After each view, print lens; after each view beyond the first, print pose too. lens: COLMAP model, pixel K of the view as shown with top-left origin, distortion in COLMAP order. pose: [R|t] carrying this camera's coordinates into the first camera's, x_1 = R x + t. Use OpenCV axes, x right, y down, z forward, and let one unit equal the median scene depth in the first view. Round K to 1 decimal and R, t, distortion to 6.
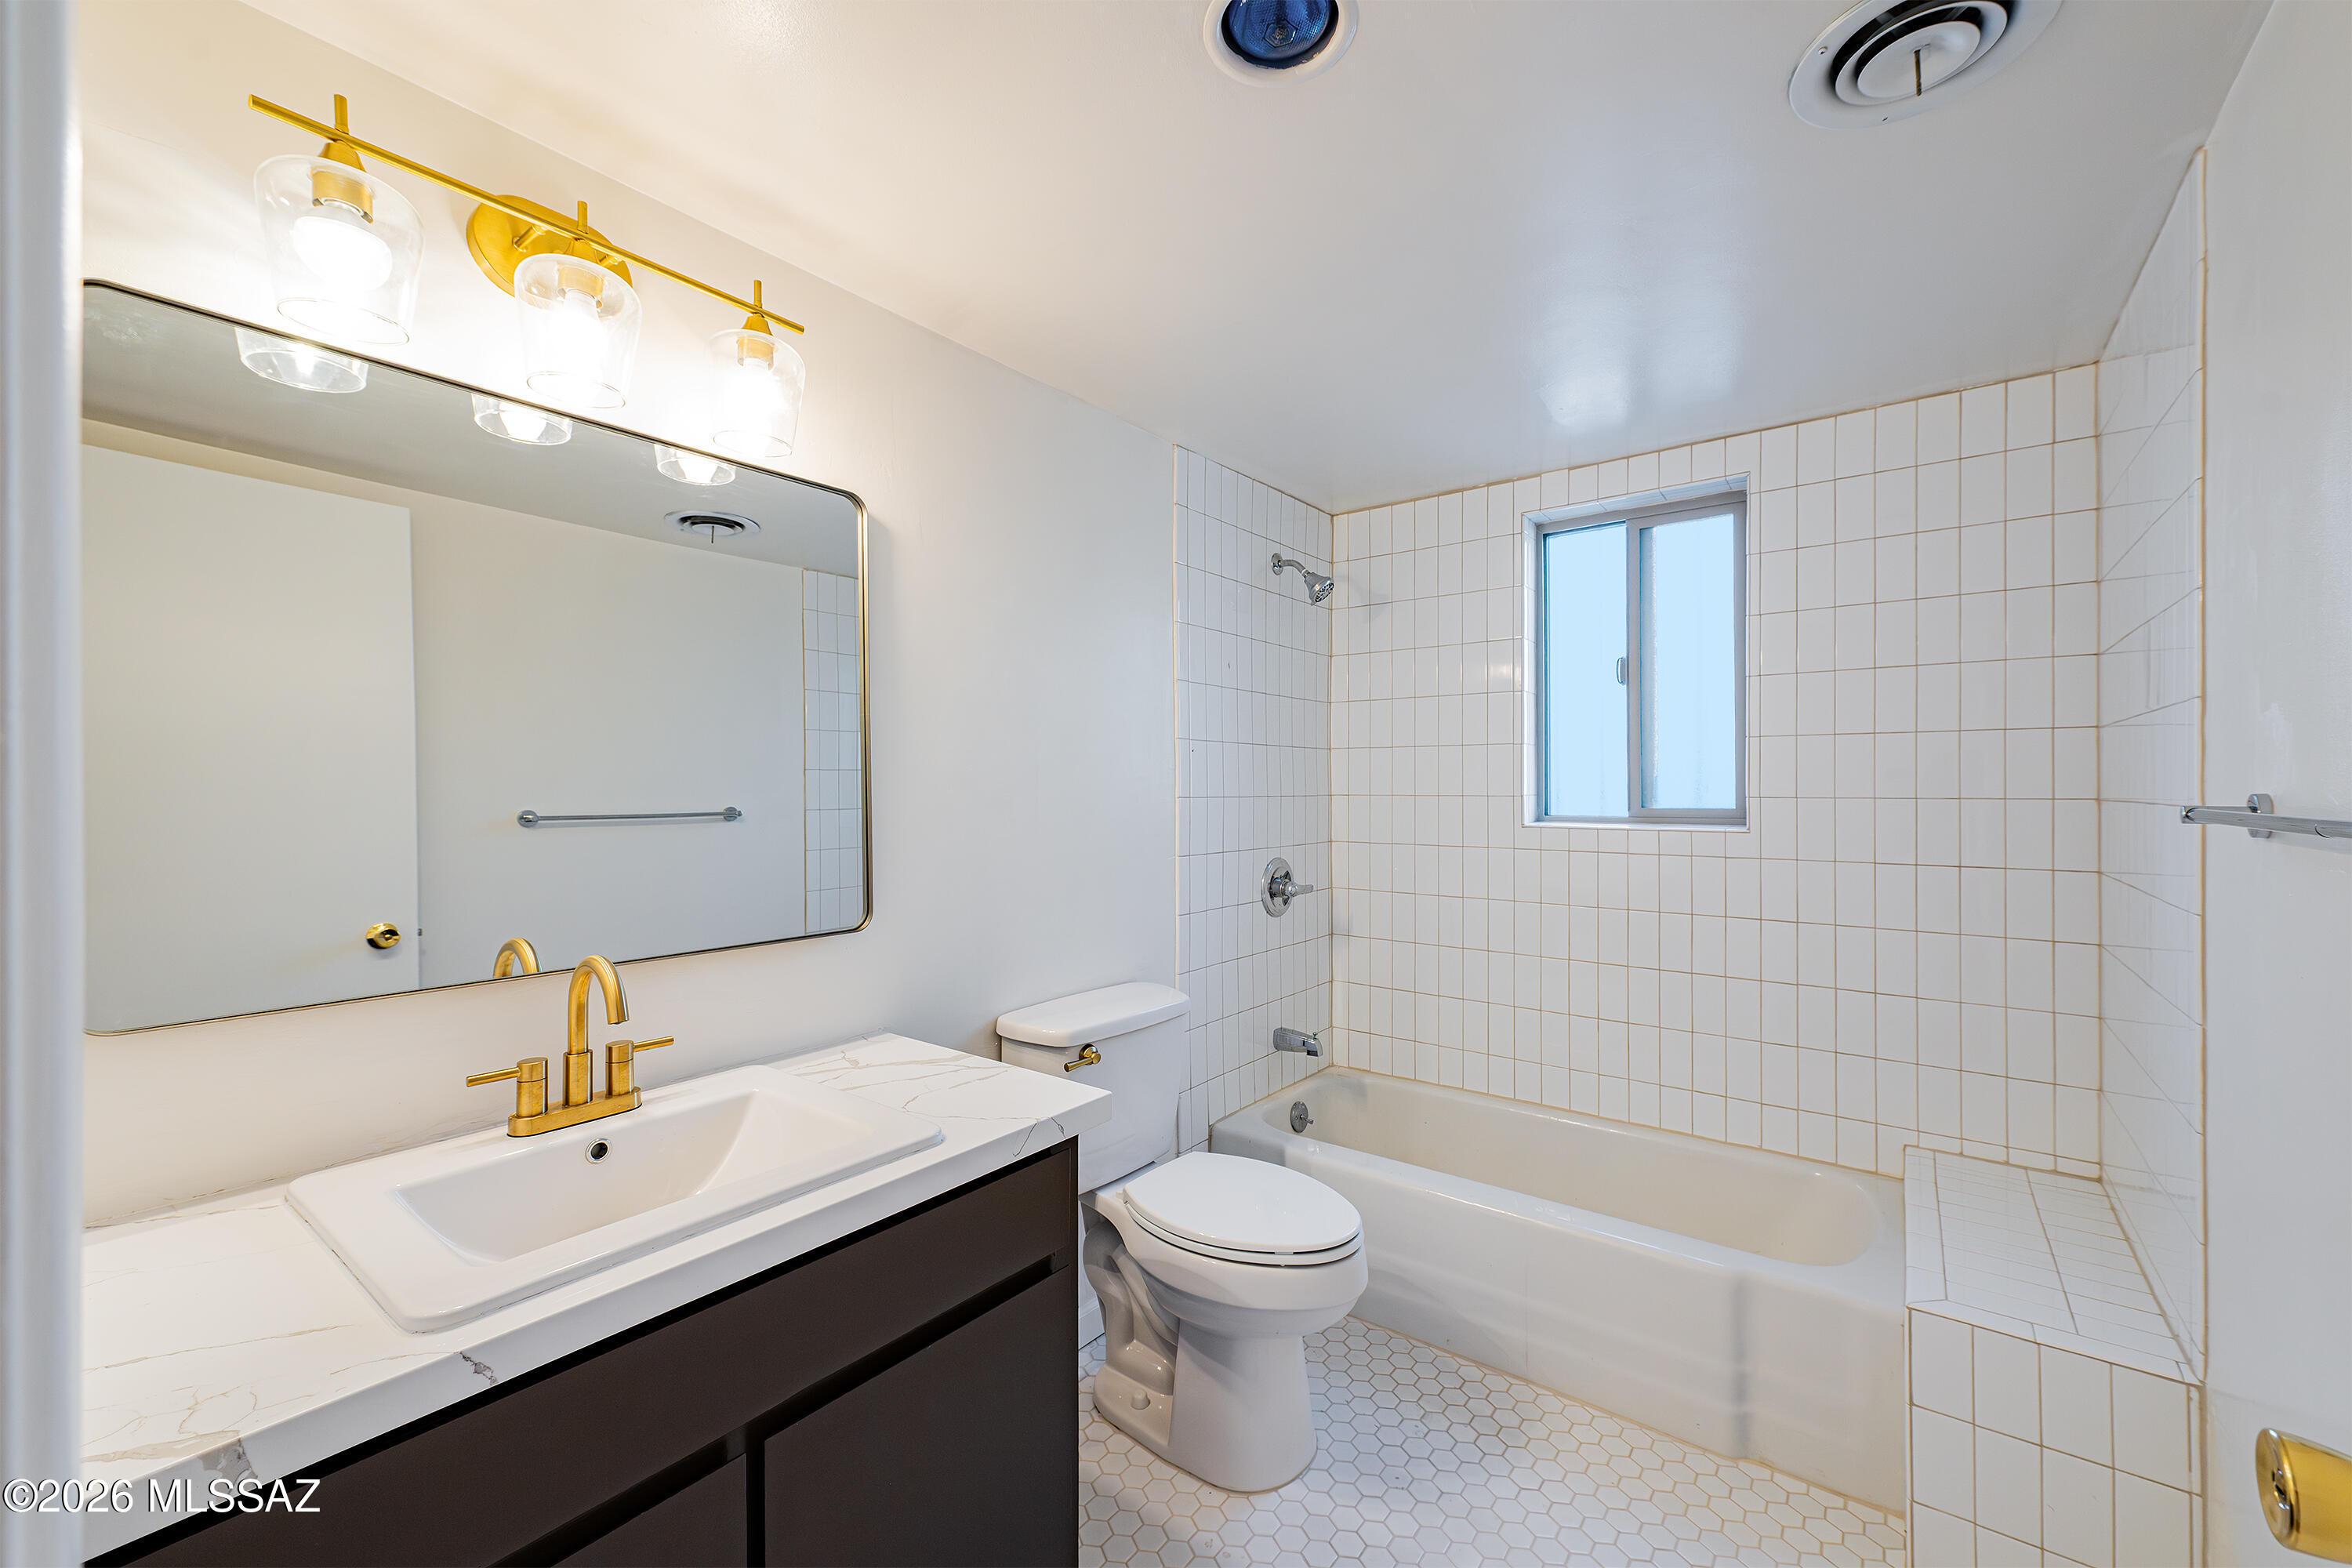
lens RADIAL K [[923.2, 0, 1190.7], [0, 923.2, 792.4], [0, 0, 1]] dist [0.014342, -0.000123]
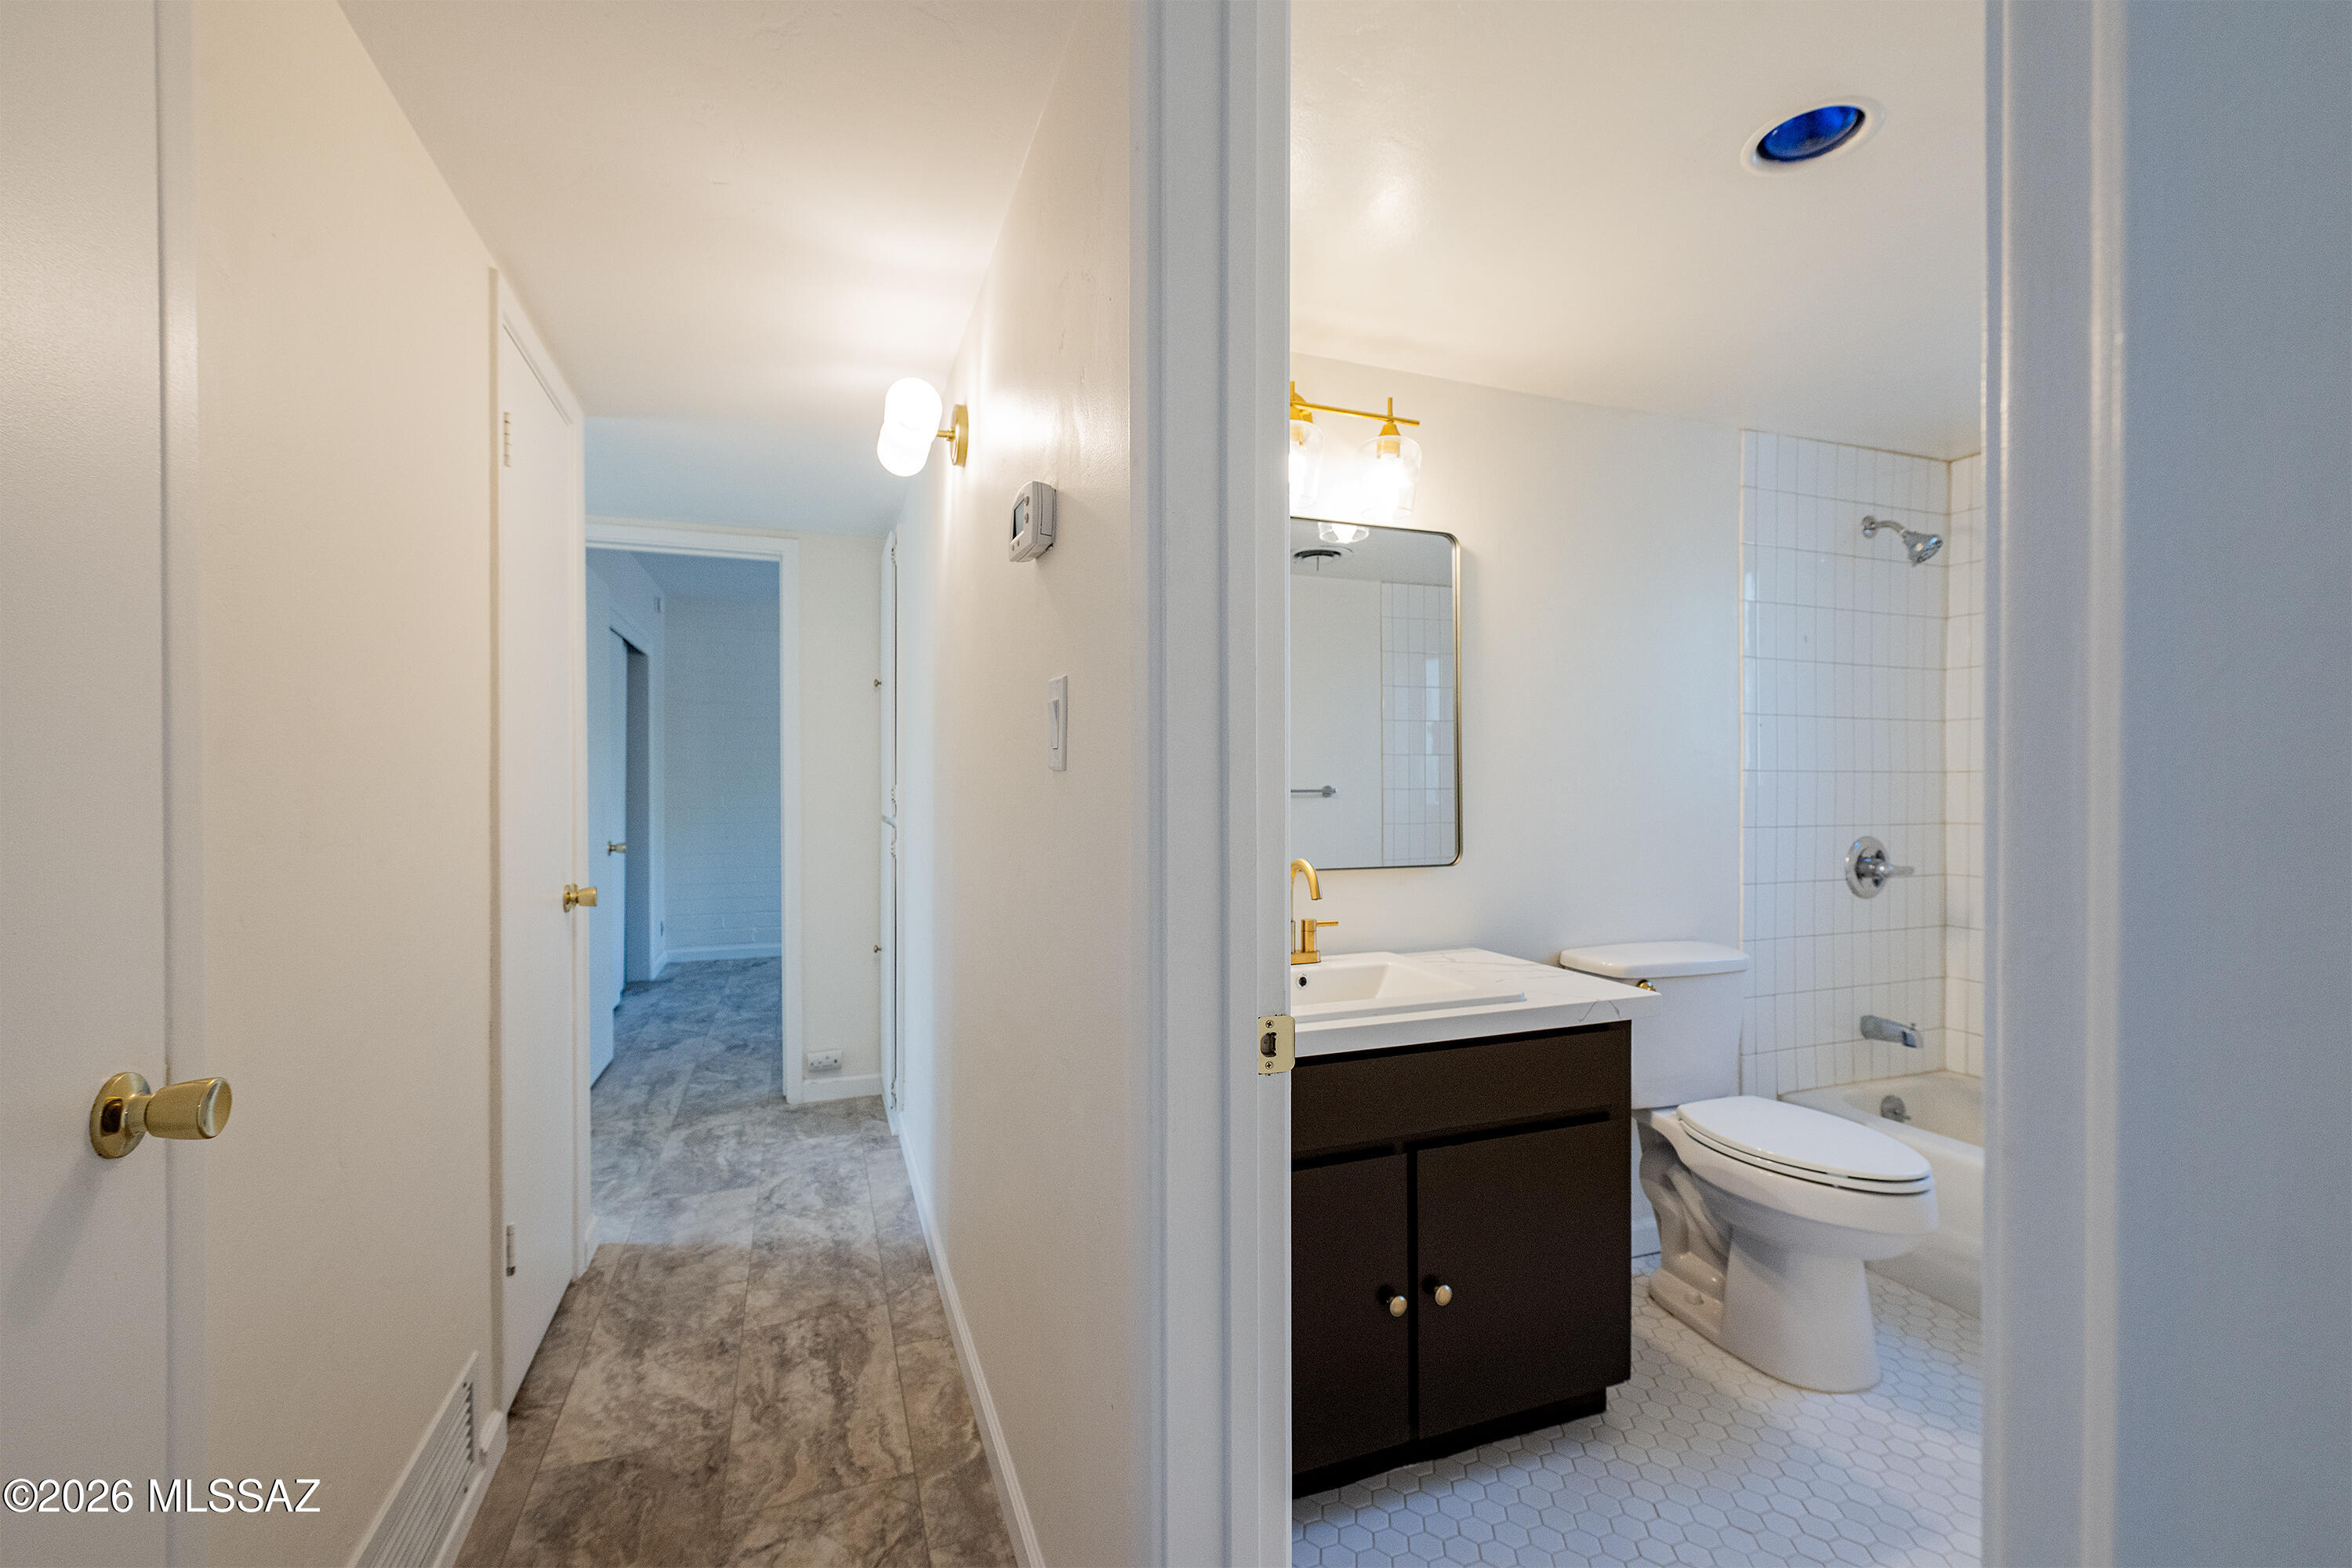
lens RADIAL K [[1000.1, 0, 1178.6], [0, 1000.1, 790.7], [0, 0, 1]] dist [0.000450, 0.000130]
pose [[0.847527, 0.004198, -0.530736, 0.056443], [-0.004841, 0.999988, 0.000179, 0.038722], [0.530731, 0.002418, 0.847537, -0.356308]]
